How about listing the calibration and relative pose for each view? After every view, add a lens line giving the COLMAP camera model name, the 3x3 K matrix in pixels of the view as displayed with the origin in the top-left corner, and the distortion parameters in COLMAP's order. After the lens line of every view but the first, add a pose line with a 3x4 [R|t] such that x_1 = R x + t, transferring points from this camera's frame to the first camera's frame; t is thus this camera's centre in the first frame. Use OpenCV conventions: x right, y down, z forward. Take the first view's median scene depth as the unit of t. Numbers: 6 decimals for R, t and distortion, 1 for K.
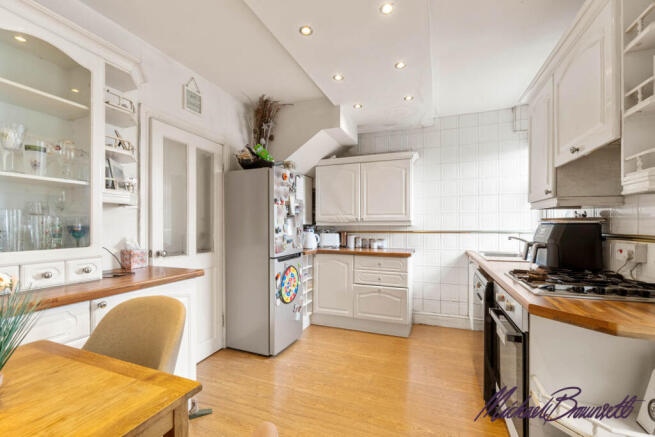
lens RADIAL K [[285.0, 0, 325.4], [0, 285.0, 223.1], [0, 0, 1]] dist [-0.000794, -0.000132]
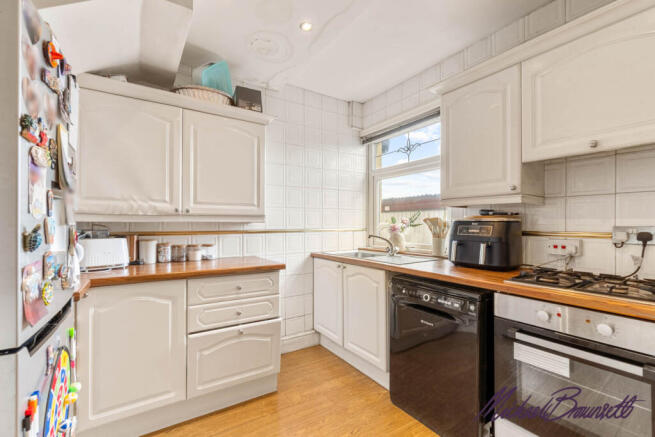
lens RADIAL K [[285.0, 0, 325.4], [0, 285.0, 223.1], [0, 0, 1]] dist [-0.000794, -0.000132]
pose [[0.584196, 0.003003, 0.811607, -0.174992], [-0.010740, 0.999934, 0.004031, 0.005203], [-0.811541, -0.011072, 0.584190, 0.492339]]
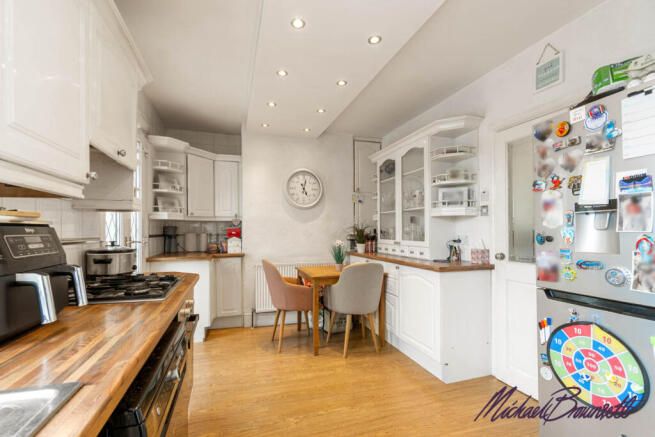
lens RADIAL K [[285.0, 0, 325.4], [0, 285.0, 223.1], [0, 0, 1]] dist [-0.000794, -0.000132]
pose [[-0.759464, -0.014987, -0.650377, 0.395168], [0.005383, 0.999556, -0.029319, 0.007934], [0.650528, -0.025768, -0.759045, 0.903814]]
